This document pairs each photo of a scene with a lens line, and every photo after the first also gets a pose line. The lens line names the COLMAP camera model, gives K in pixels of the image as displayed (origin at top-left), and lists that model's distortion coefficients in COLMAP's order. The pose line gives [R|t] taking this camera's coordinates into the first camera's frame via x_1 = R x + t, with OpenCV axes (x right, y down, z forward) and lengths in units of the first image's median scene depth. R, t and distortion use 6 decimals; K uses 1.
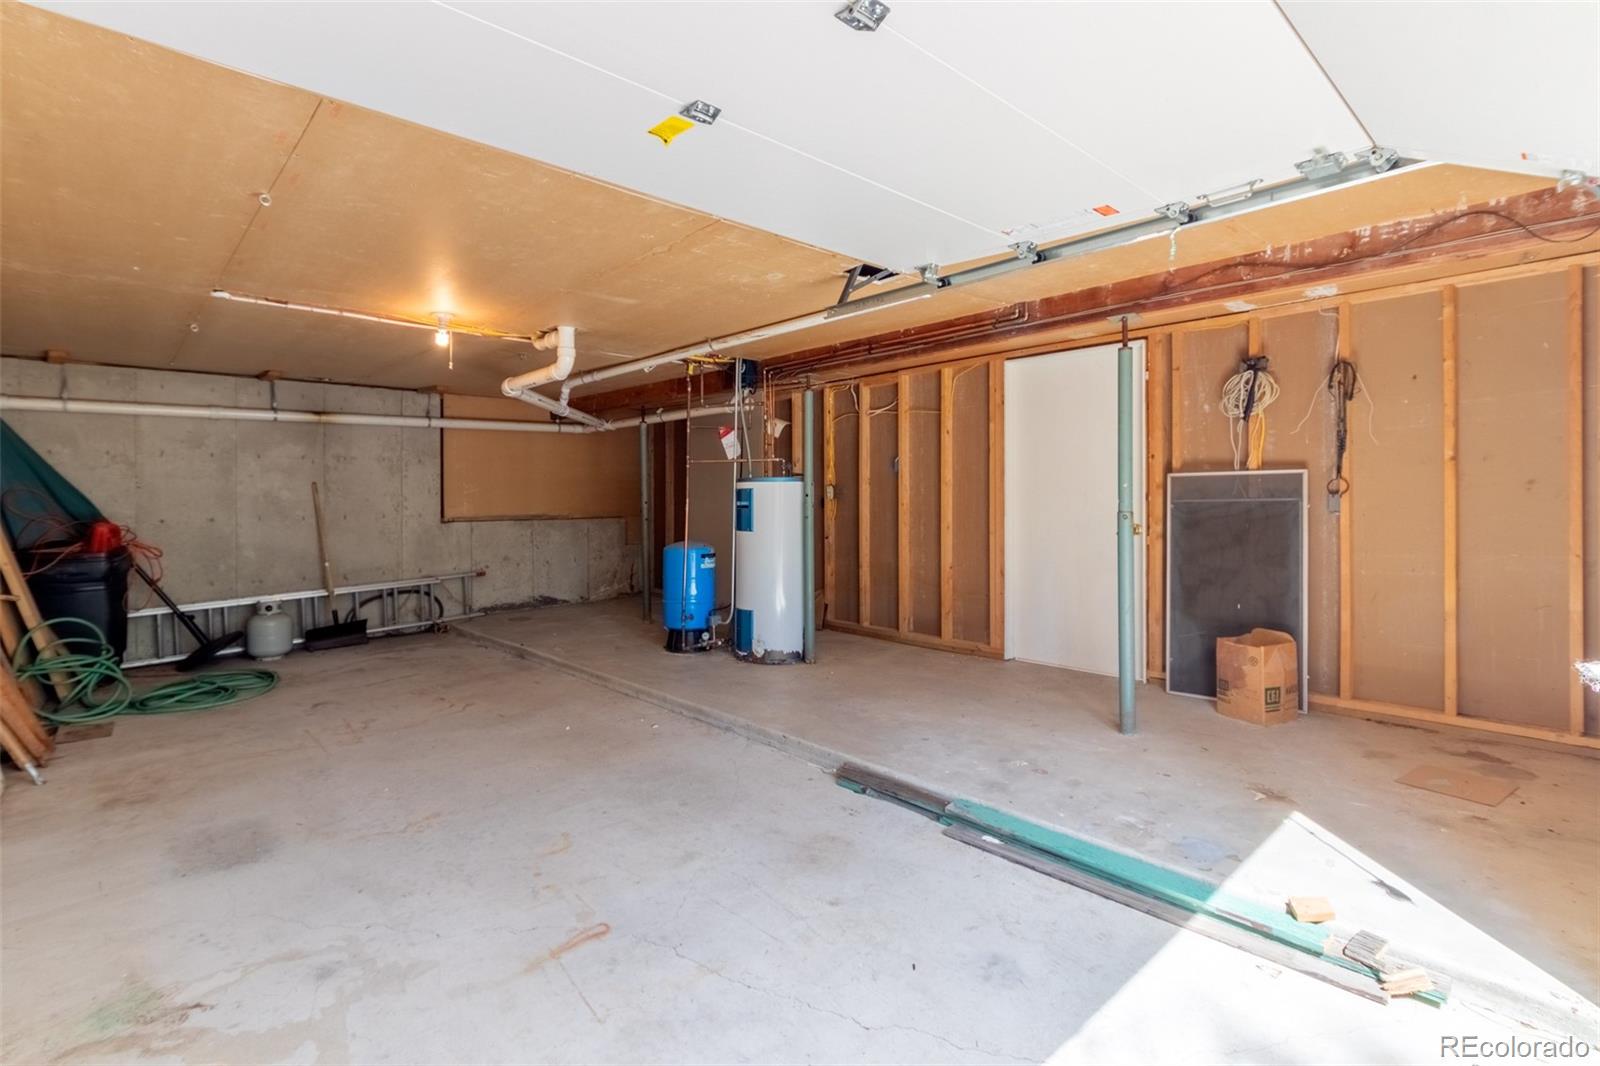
lens RADIAL K [[756.6, 0, 795.5], [0, 756.6, 471.0], [0, 0, 1]] dist [0.004585, -0.000326]
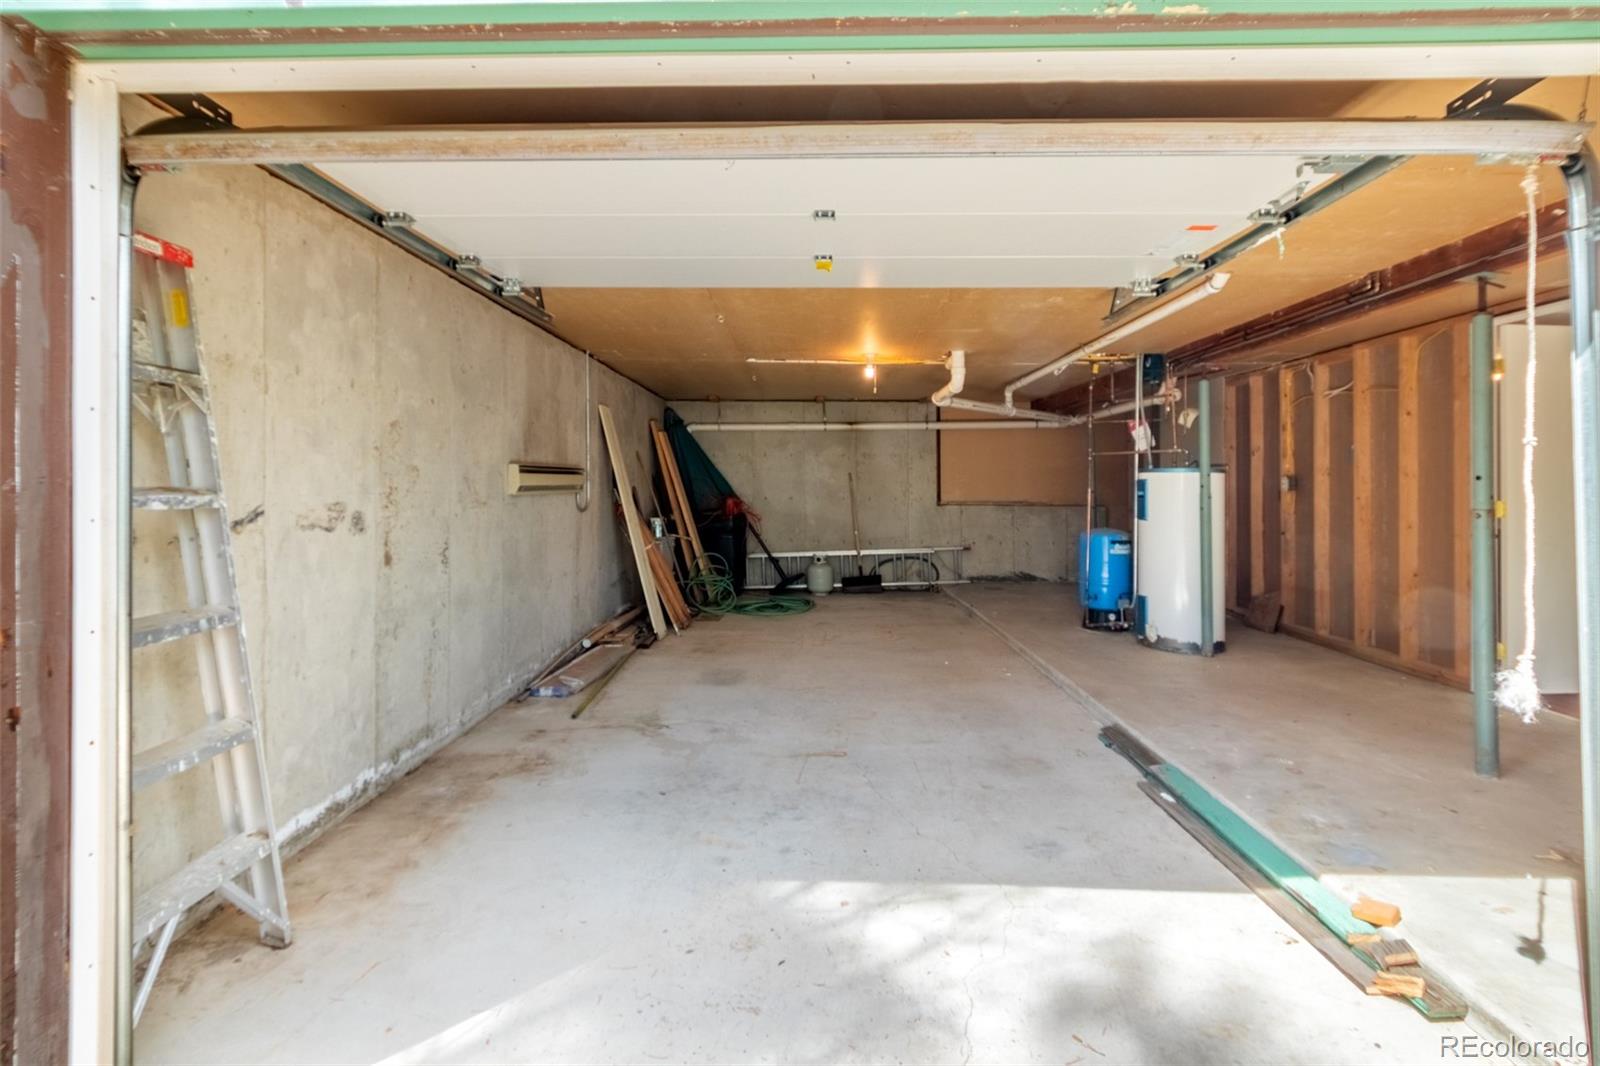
lens RADIAL K [[756.6, 0, 795.5], [0, 756.6, 471.0], [0, 0, 1]] dist [0.004585, -0.000326]
pose [[0.720852, -0.002168, -0.693086, 0.293842], [0.012295, 0.999878, 0.009661, -0.004151], [0.692980, -0.015485, 0.720790, -0.078839]]
